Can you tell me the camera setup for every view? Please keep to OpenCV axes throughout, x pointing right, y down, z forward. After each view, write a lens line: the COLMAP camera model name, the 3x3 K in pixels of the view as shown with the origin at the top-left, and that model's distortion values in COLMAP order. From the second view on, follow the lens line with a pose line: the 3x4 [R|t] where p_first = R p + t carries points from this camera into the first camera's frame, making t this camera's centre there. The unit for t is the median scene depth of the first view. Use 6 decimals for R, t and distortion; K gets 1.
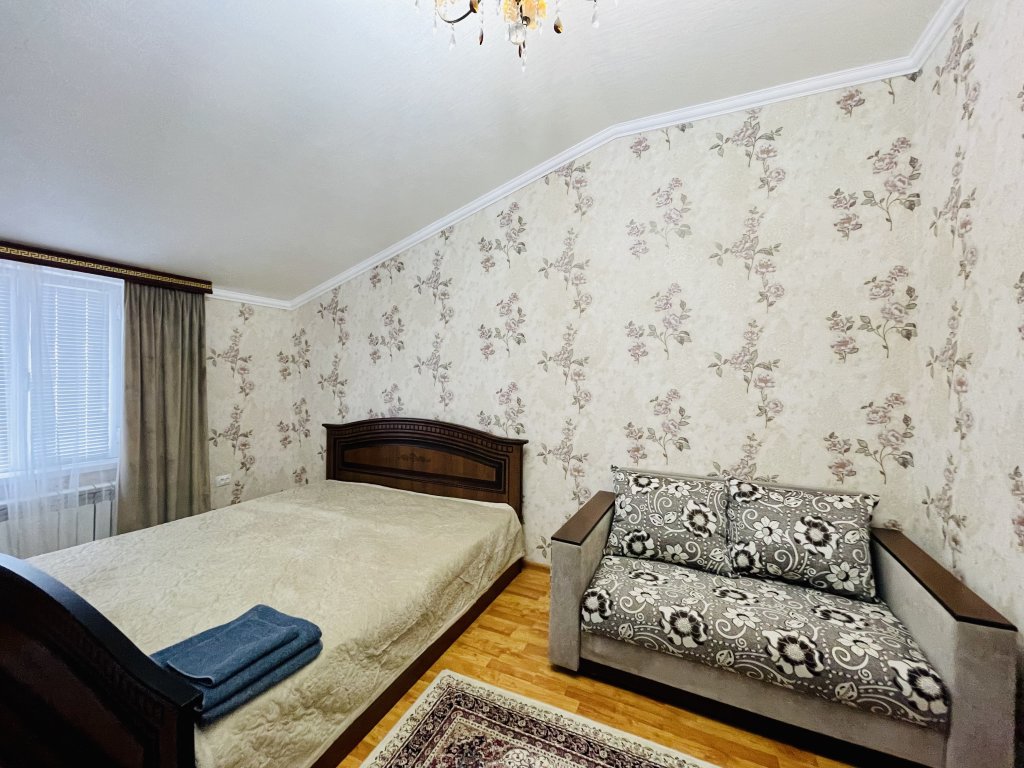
lens RADIAL K [[414.8, 0, 512.0], [0, 414.8, 384.0], [0, 0, 1]] dist [-0.001592, -0.001052]
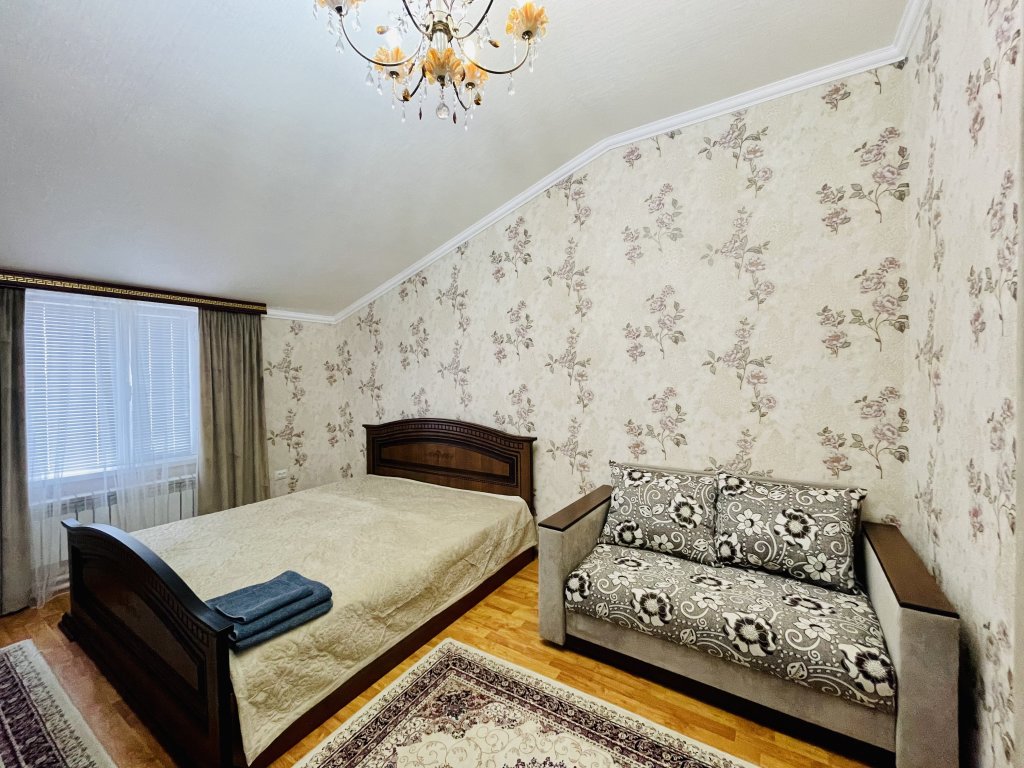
lens RADIAL K [[416.1, 0, 512.0], [0, 416.1, 384.0], [0, 0, 1]] dist [-0.003519, -0.000156]
pose [[0.990580, -0.024164, -0.134783, 0.154651], [0.024351, 0.999703, -0.000263, -0.005526], [0.134749, -0.003022, 0.990875, -0.094201]]
